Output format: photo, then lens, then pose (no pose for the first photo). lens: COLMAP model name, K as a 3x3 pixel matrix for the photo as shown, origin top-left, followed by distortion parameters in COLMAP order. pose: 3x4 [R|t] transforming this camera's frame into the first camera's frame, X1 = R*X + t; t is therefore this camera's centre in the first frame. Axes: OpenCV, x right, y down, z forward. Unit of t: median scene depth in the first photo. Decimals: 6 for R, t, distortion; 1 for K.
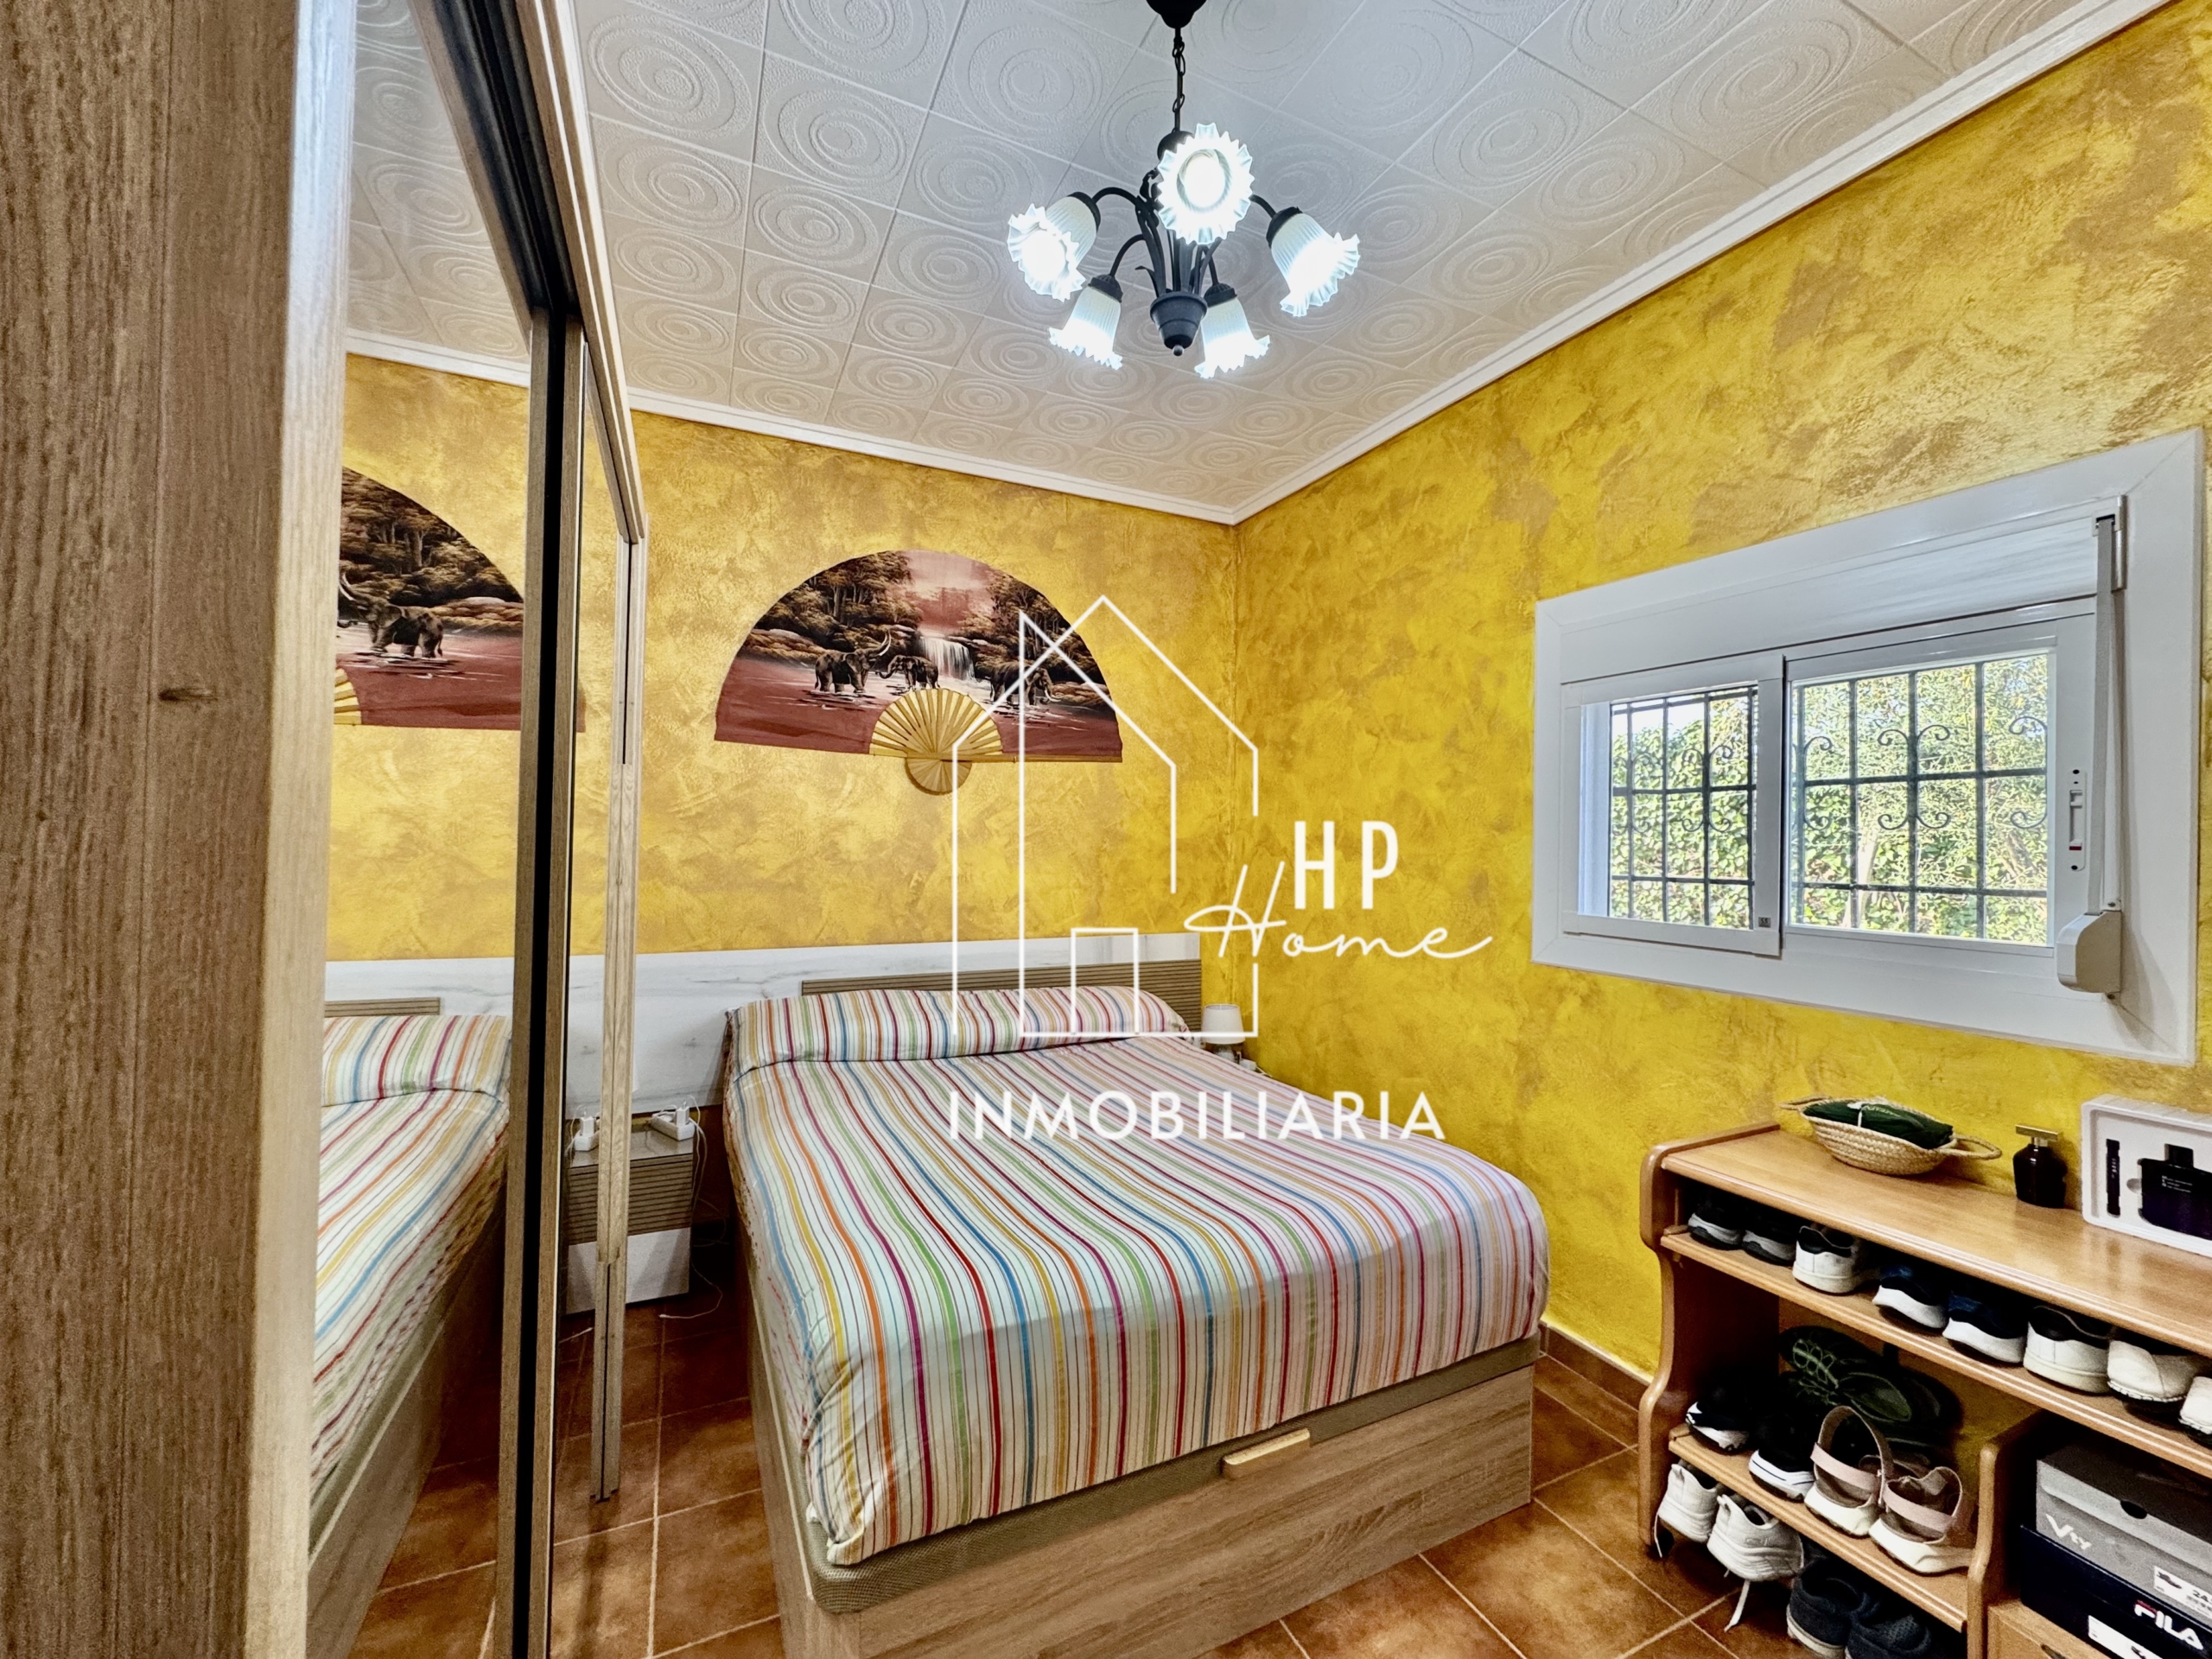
lens RADIAL K [[882.7, 0, 1103.6], [0, 882.7, 832.2], [0, 0, 1]] dist [-0.001652, -0.000039]
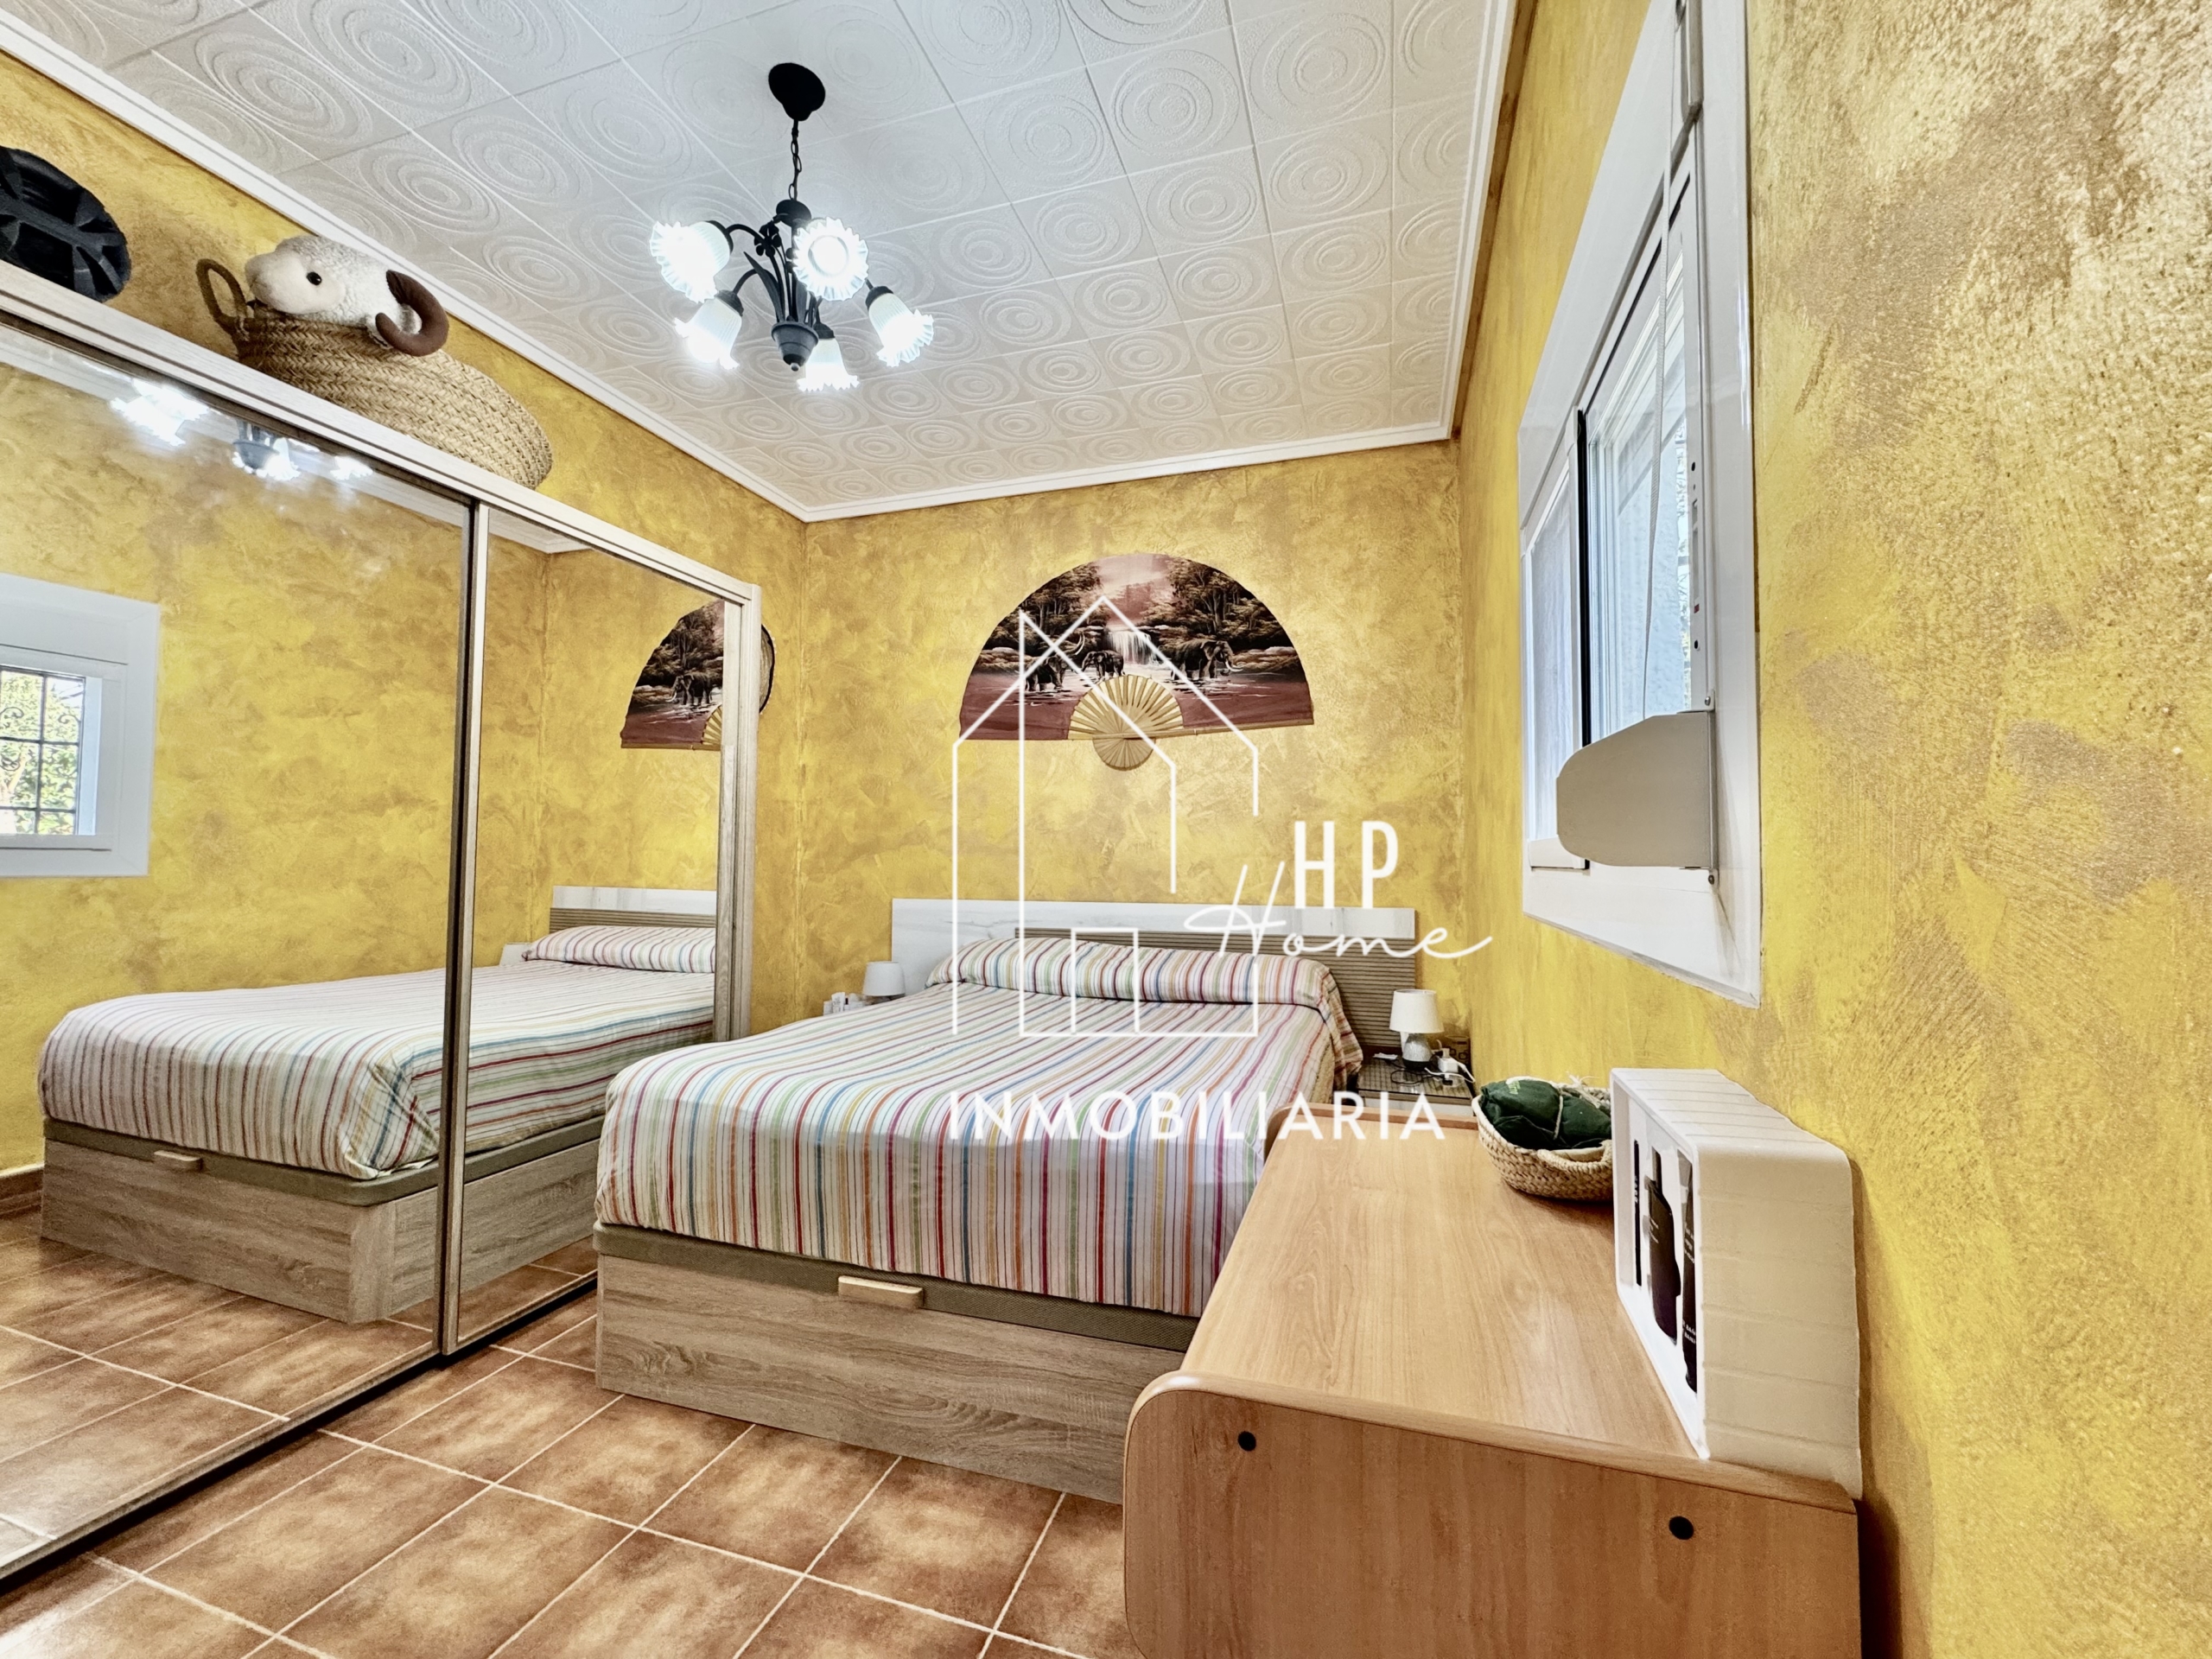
lens RADIAL K [[882.7, 0, 1105.6], [0, 882.7, 832.3], [0, 0, 1]] dist [-0.001652, -0.000039]
pose [[0.733005, -0.033078, -0.679419, 0.561513], [0.009830, 0.999228, -0.038042, 0.079844], [0.680153, 0.021206, 0.732764, 0.173129]]
